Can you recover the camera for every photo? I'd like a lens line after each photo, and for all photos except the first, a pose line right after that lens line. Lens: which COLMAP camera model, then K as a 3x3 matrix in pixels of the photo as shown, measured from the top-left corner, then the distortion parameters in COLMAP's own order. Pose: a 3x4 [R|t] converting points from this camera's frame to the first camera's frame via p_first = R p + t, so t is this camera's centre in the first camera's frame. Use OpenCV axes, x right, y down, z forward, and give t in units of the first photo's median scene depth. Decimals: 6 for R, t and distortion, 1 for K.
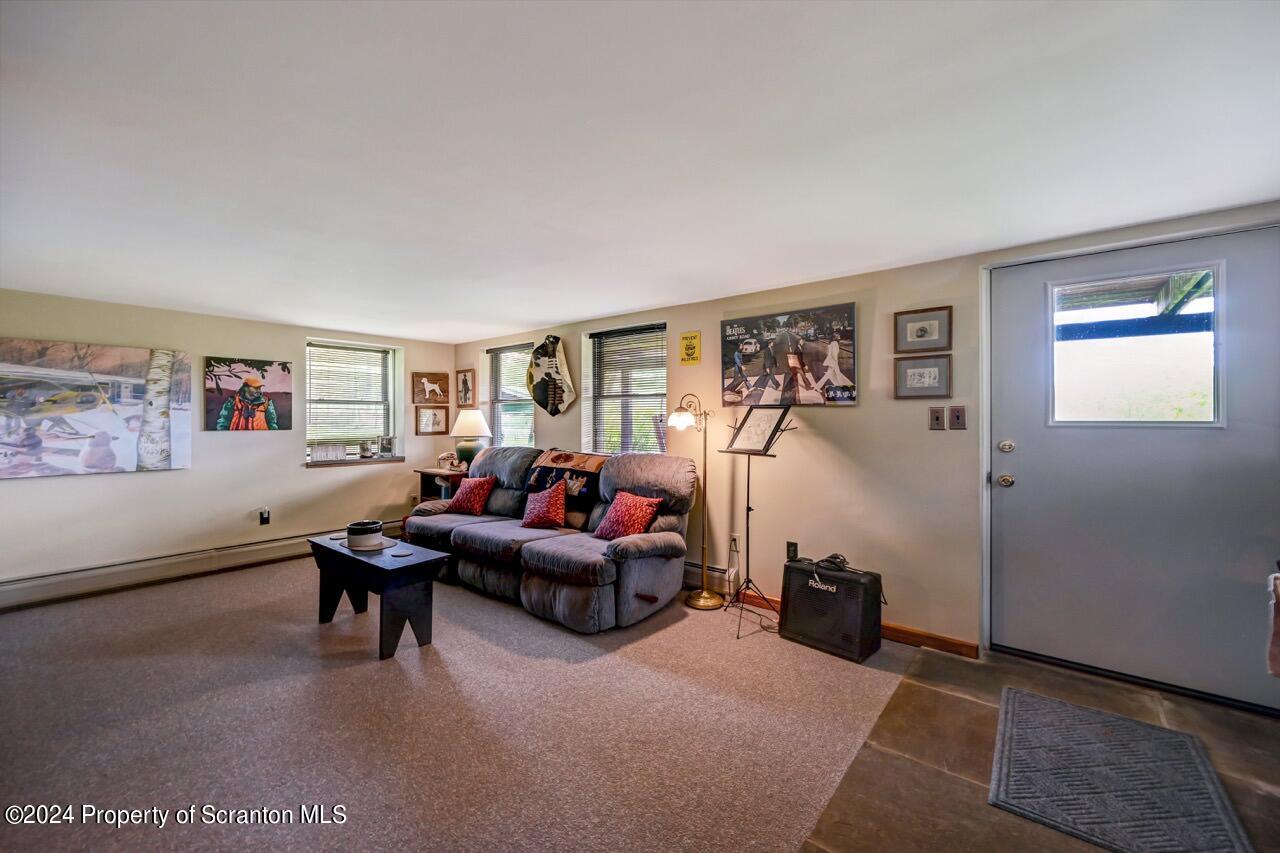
lens RADIAL K [[520.2, 0, 638.3], [0, 520.2, 423.2], [0, 0, 1]] dist [-0.002269, 0.000364]
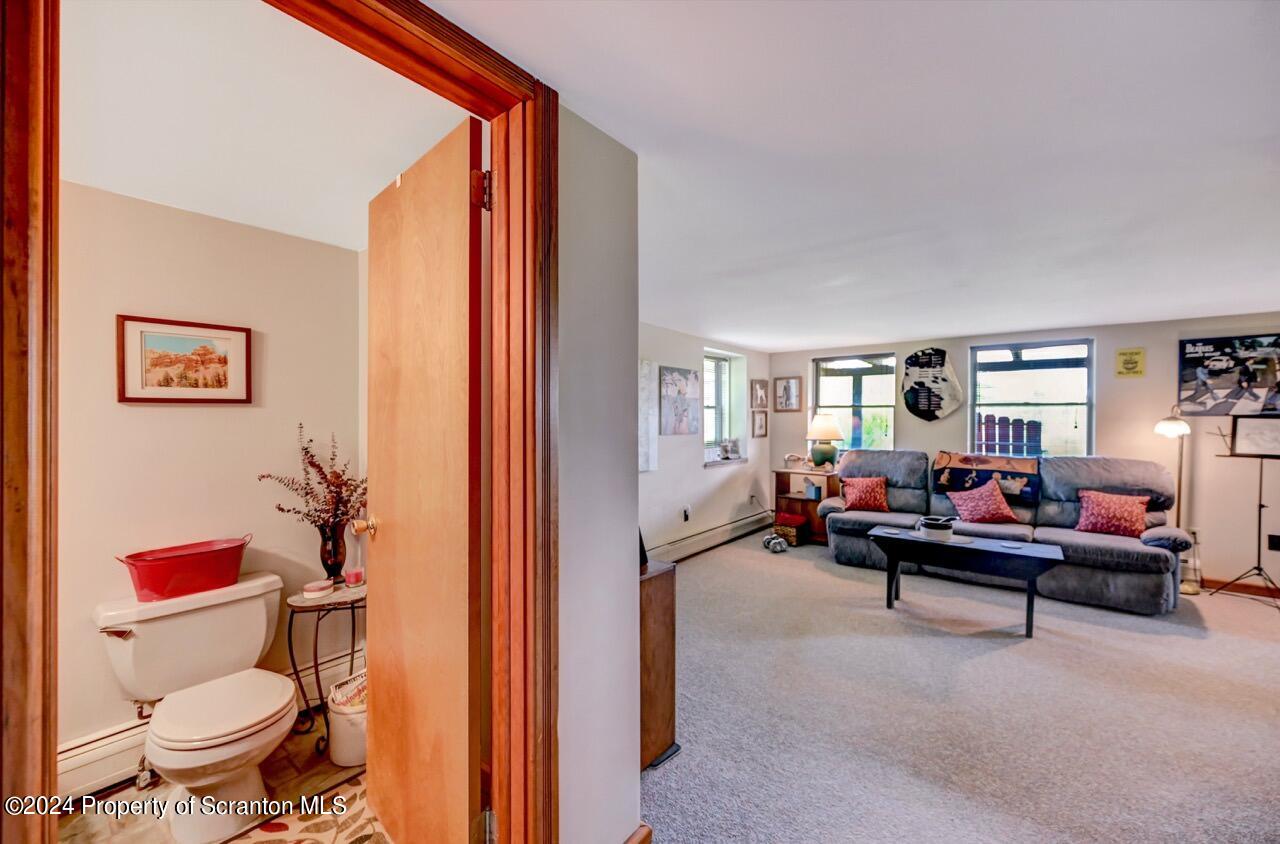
lens RADIAL K [[516.1, 0, 642.8], [0, 516.1, 422.3], [0, 0, 1]] dist [0.004195, 0.000779]
pose [[0.999308, 0.004064, 0.036969, -0.978684], [-0.004077, 0.999992, 0.000271, -0.011923], [-0.036968, -0.000422, 0.999316, -0.077915]]
